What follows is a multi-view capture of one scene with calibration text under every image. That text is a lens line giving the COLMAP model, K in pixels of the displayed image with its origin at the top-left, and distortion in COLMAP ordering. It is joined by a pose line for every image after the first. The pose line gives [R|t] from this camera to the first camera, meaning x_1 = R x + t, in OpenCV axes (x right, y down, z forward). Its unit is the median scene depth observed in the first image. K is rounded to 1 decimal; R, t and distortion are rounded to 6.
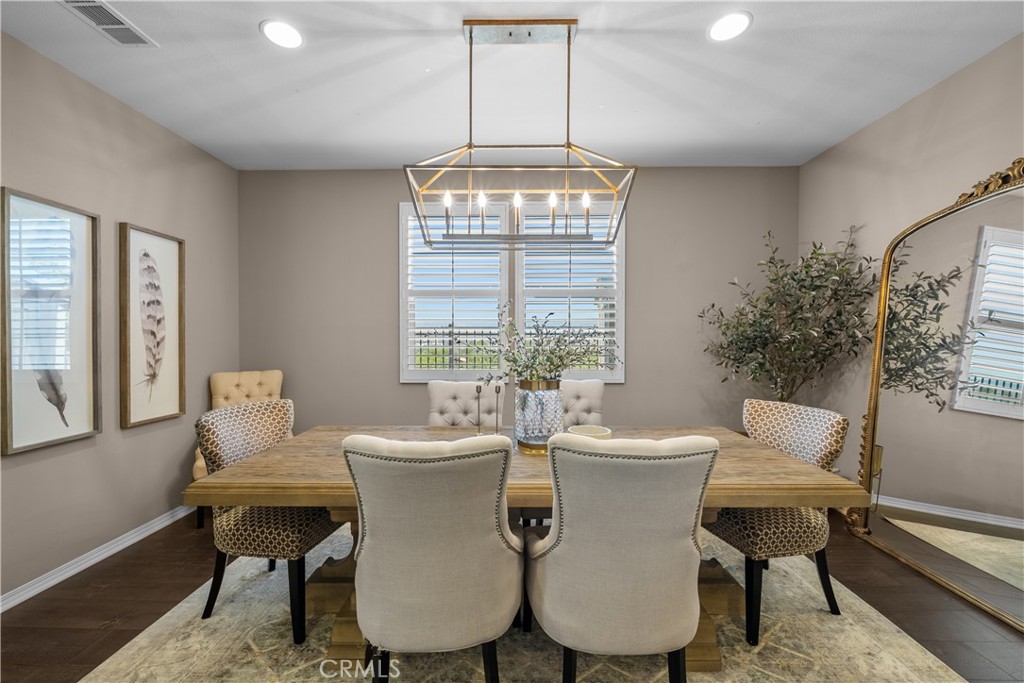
lens RADIAL K [[411.5, 0, 515.1], [0, 411.5, 339.0], [0, 0, 1]] dist [-0.003401, 0.000011]
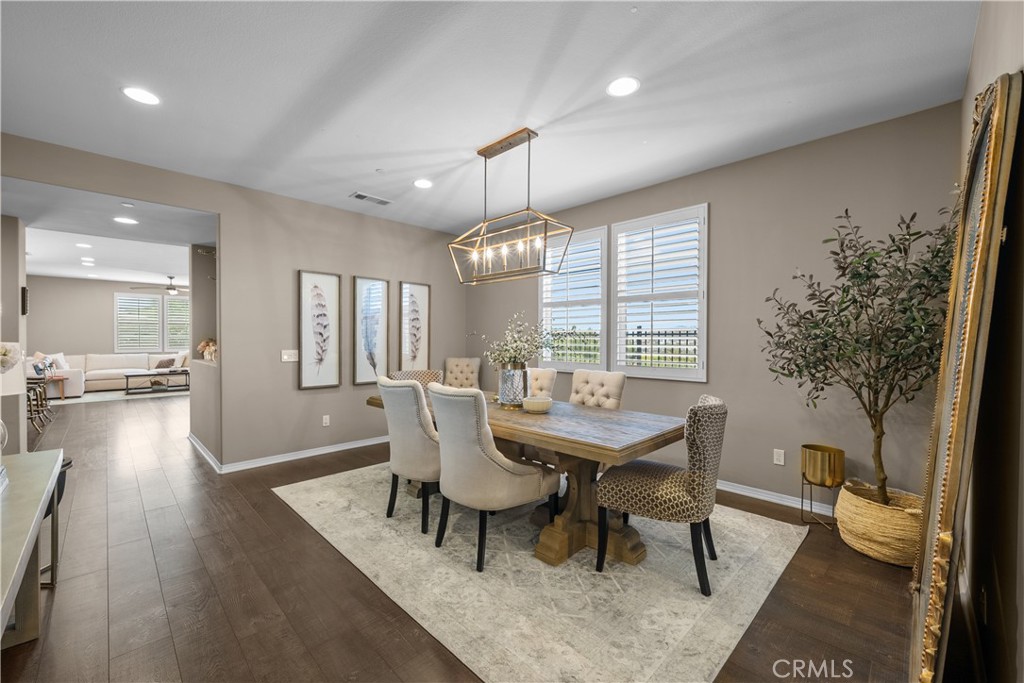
lens RADIAL K [[411.5, 0, 509.7], [0, 411.5, 337.8], [0, 0, 1]] dist [-0.003401, 0.000011]
pose [[0.717860, 0.001280, -0.696186, 0.797865], [-0.002556, 0.999996, -0.000797, -0.000149], [0.696183, 0.002352, 0.717861, -0.091110]]
